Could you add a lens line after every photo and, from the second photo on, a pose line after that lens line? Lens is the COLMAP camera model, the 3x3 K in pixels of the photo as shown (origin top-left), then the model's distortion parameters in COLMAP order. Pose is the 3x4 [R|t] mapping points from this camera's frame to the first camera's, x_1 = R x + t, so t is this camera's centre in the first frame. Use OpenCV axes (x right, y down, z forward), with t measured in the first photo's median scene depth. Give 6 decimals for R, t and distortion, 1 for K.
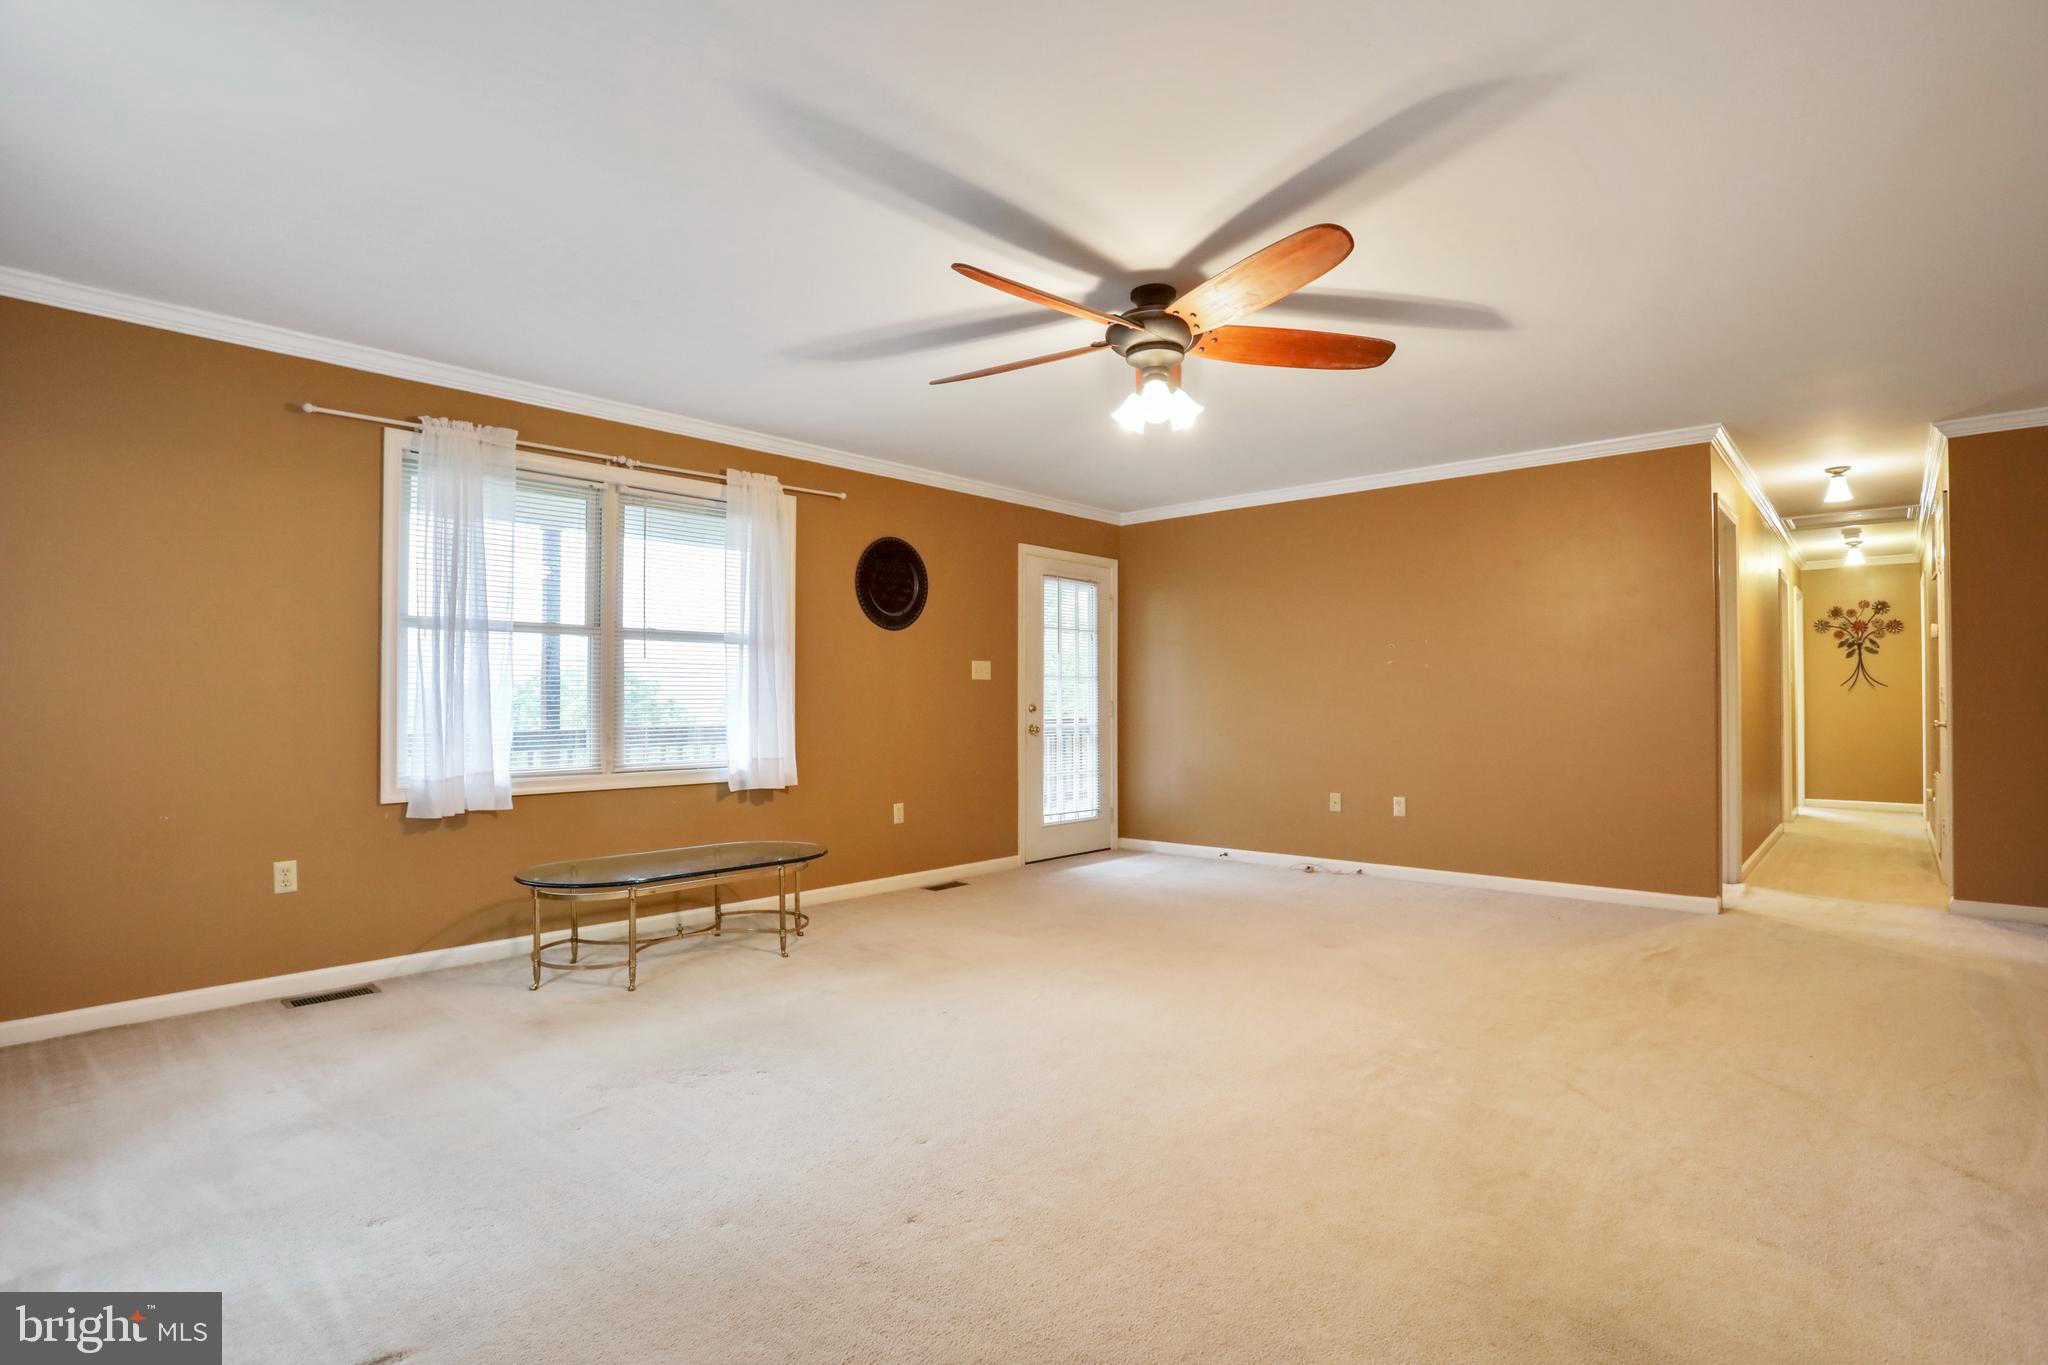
lens RADIAL K [[1008.0, 0, 1024.0], [0, 1008.0, 682.5], [0, 0, 1]] dist [-0.074254, 0.034849]
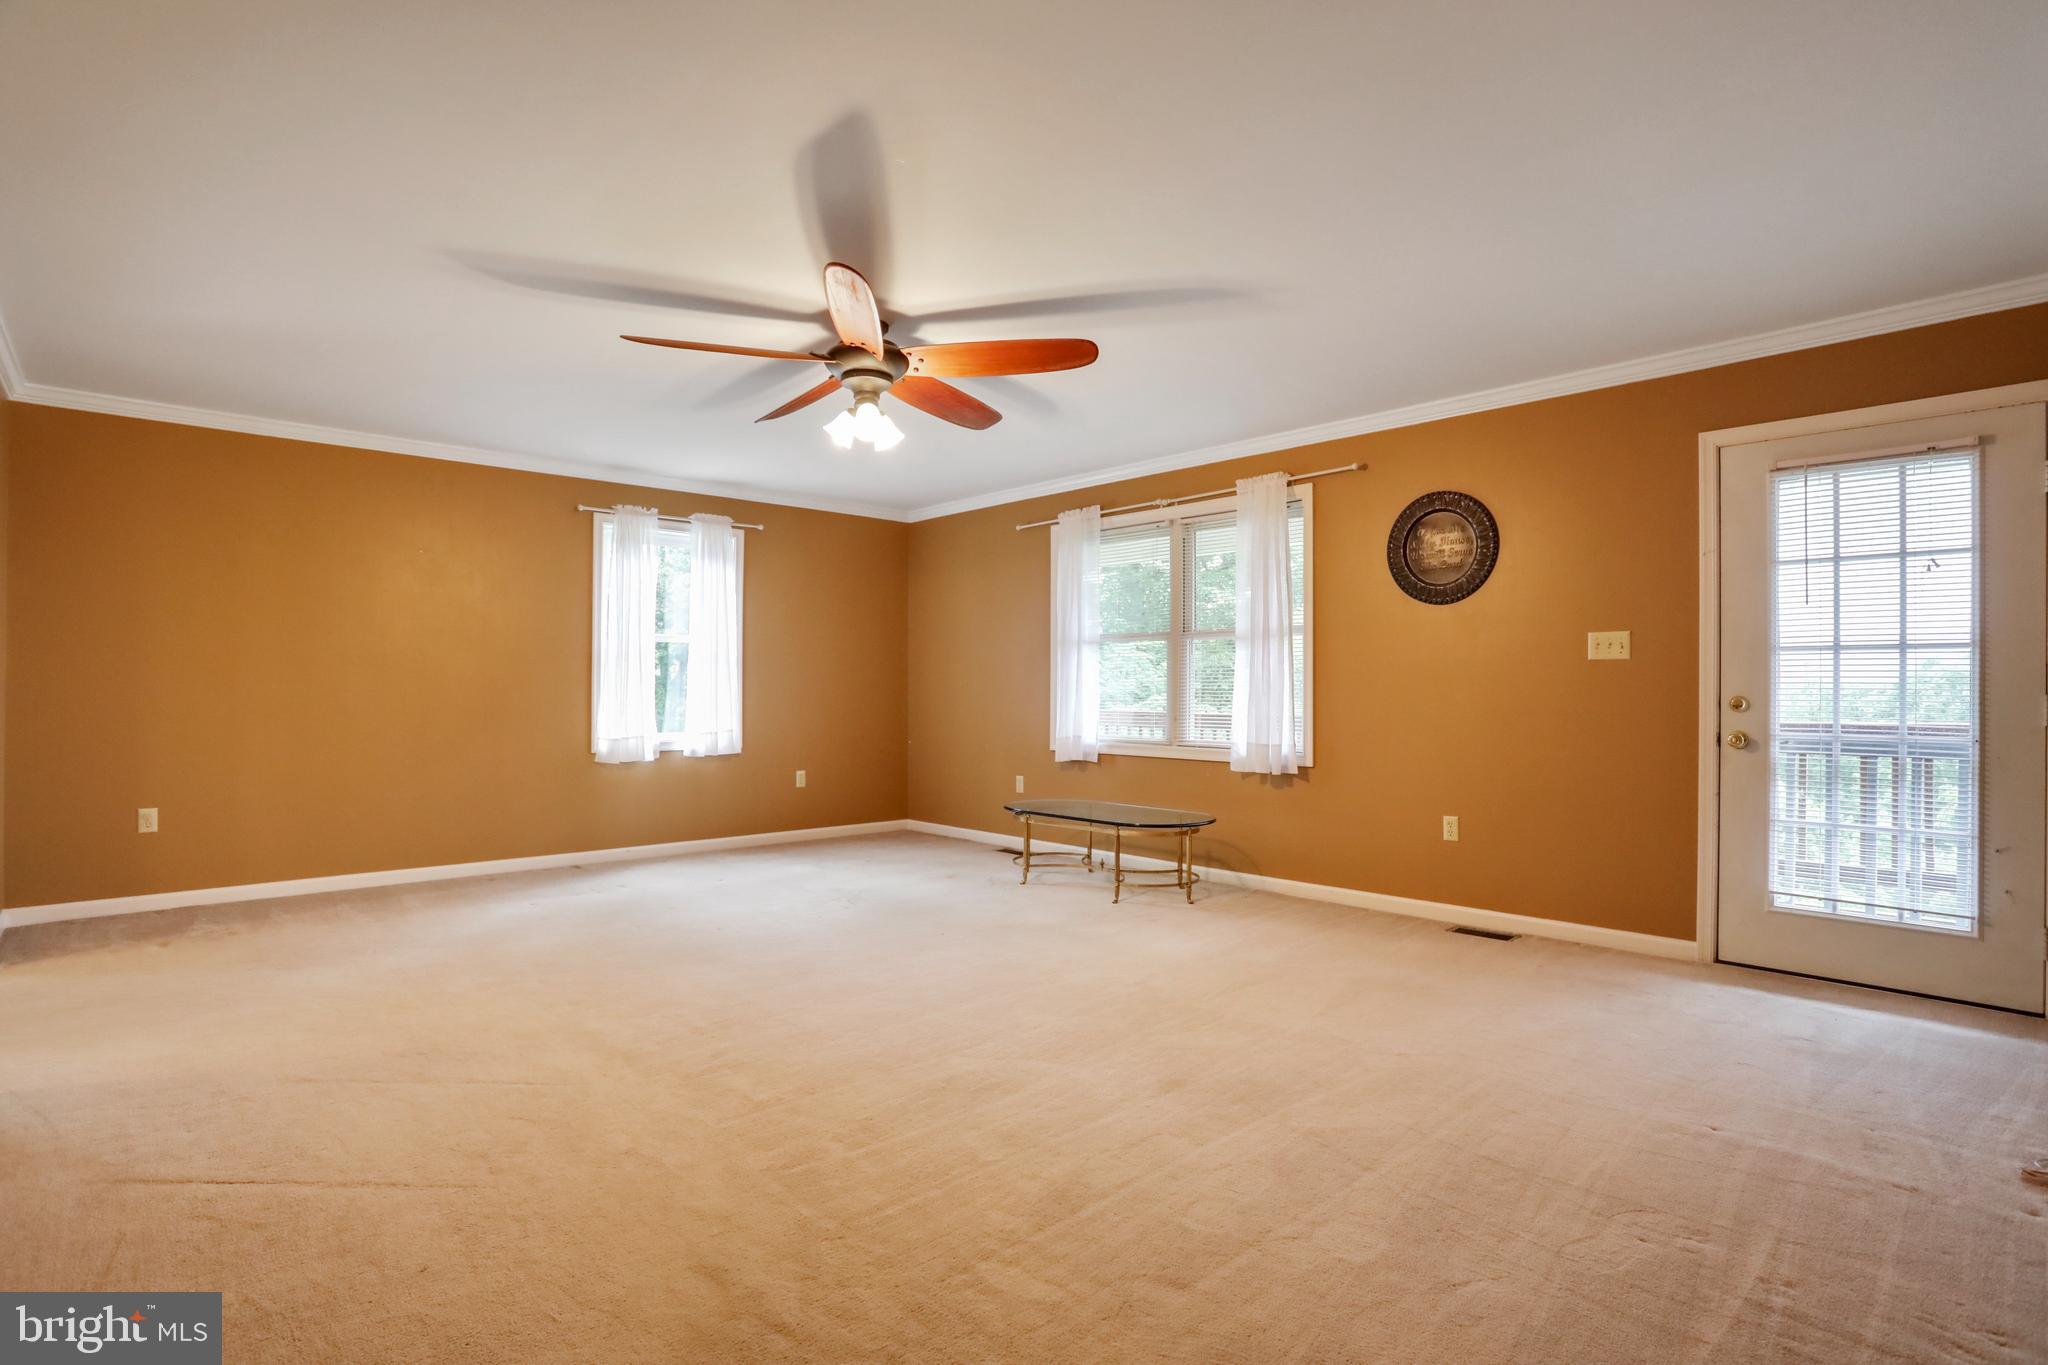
lens RADIAL K [[1008.0, 0, 1024.0], [0, 1008.0, 682.5], [0, 0, 1]] dist [-0.074254, 0.034849]
pose [[-0.087911, -0.001325, -0.996127, 0.780525], [0.019506, 0.999805, -0.003051, 0.008601], [0.995937, -0.019699, -0.087868, 0.805787]]
